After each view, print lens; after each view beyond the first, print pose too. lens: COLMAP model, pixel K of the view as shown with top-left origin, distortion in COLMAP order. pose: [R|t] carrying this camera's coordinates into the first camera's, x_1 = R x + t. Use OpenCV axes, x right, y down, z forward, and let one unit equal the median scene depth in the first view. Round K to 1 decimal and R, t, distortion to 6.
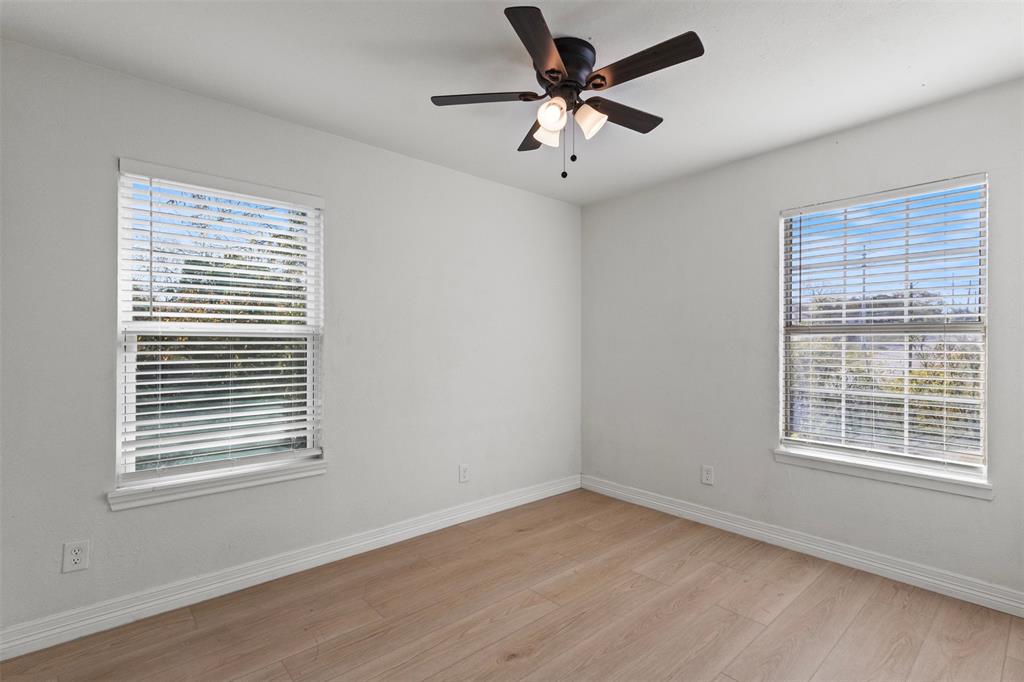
lens RADIAL K [[481.4, 0, 510.4], [0, 481.4, 345.4], [0, 0, 1]] dist [0.003610, 0.000636]
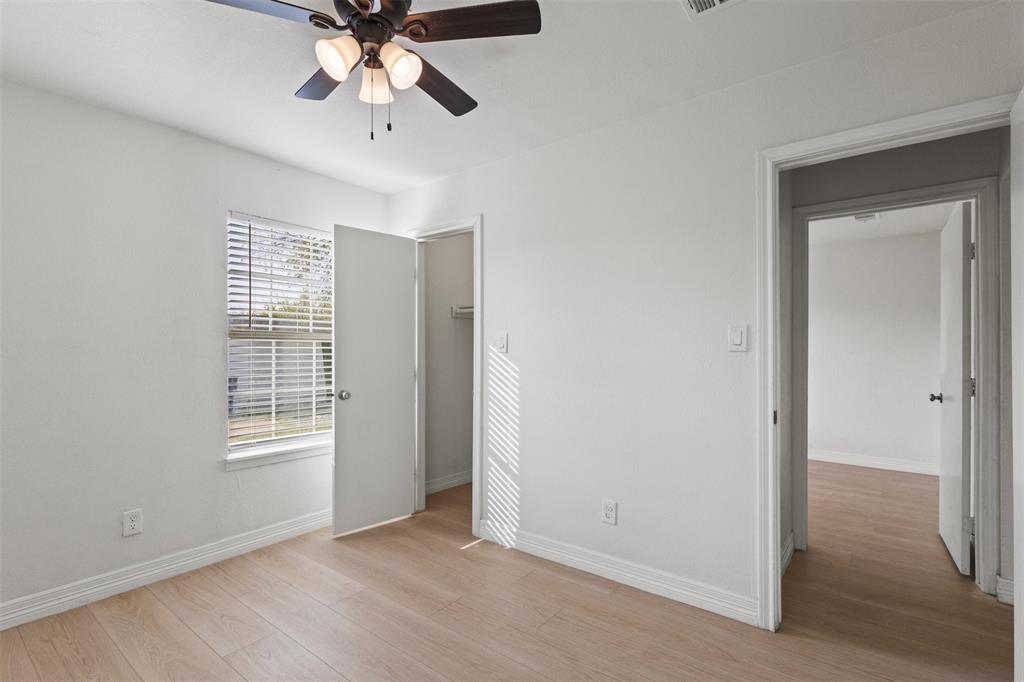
lens RADIAL K [[481.4, 0, 510.4], [0, 481.4, 345.4], [0, 0, 1]] dist [0.003610, 0.000636]
pose [[-0.185825, 0.004668, 0.982572, -0.502501], [-0.003071, 0.999981, -0.005331, -0.005349], [-0.982578, -0.004009, -0.185807, 0.639537]]
